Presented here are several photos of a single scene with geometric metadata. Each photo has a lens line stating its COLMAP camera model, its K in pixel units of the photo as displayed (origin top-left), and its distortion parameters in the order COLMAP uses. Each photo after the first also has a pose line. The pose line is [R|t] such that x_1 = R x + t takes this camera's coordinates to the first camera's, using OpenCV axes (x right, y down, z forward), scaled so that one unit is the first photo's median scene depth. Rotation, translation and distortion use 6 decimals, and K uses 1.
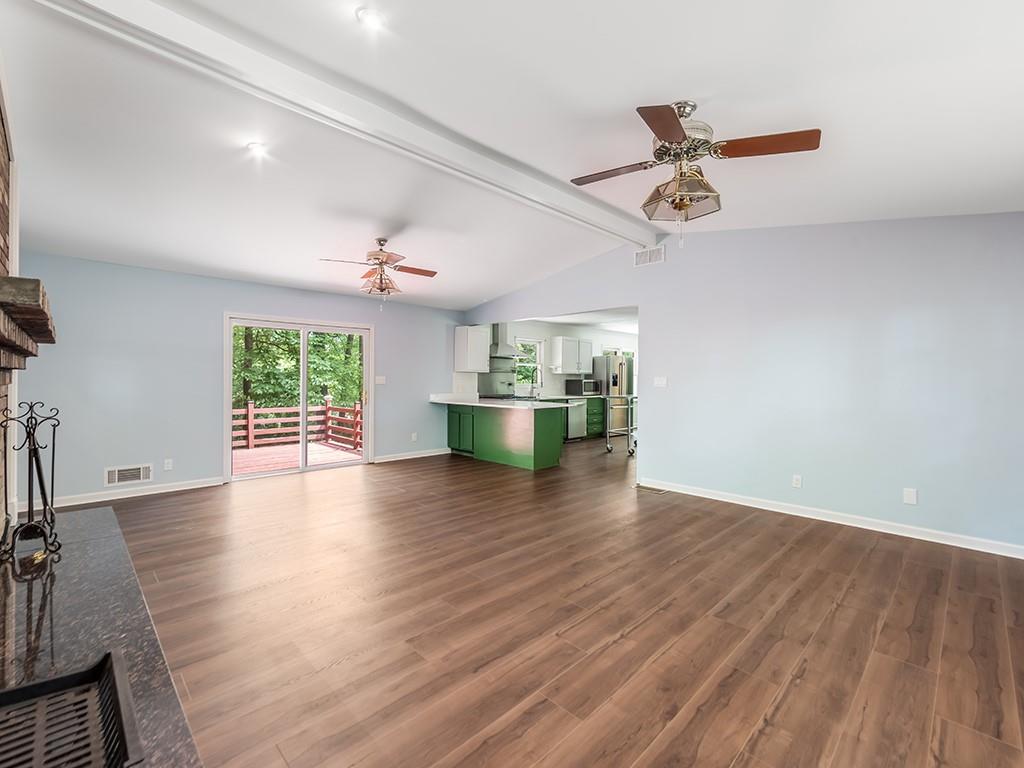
lens RADIAL K [[458.3, 0, 514.3], [0, 458.3, 378.8], [0, 0, 1]] dist [0.002688, -0.000782]
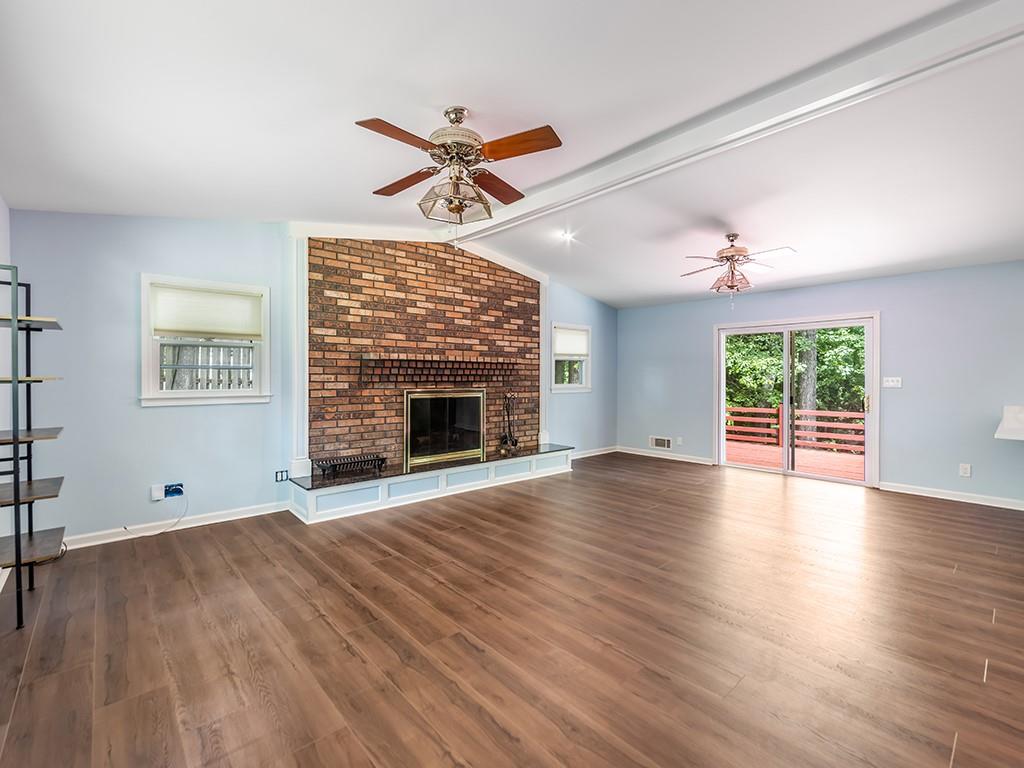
lens RADIAL K [[458.3, 0, 512.9], [0, 458.3, 379.5], [0, 0, 1]] dist [0.002688, -0.000782]
pose [[-0.051607, -0.001505, -0.998666, 1.546608], [-0.009502, 0.999954, -0.001016, 0.012672], [0.998622, 0.009437, -0.051619, 1.322441]]
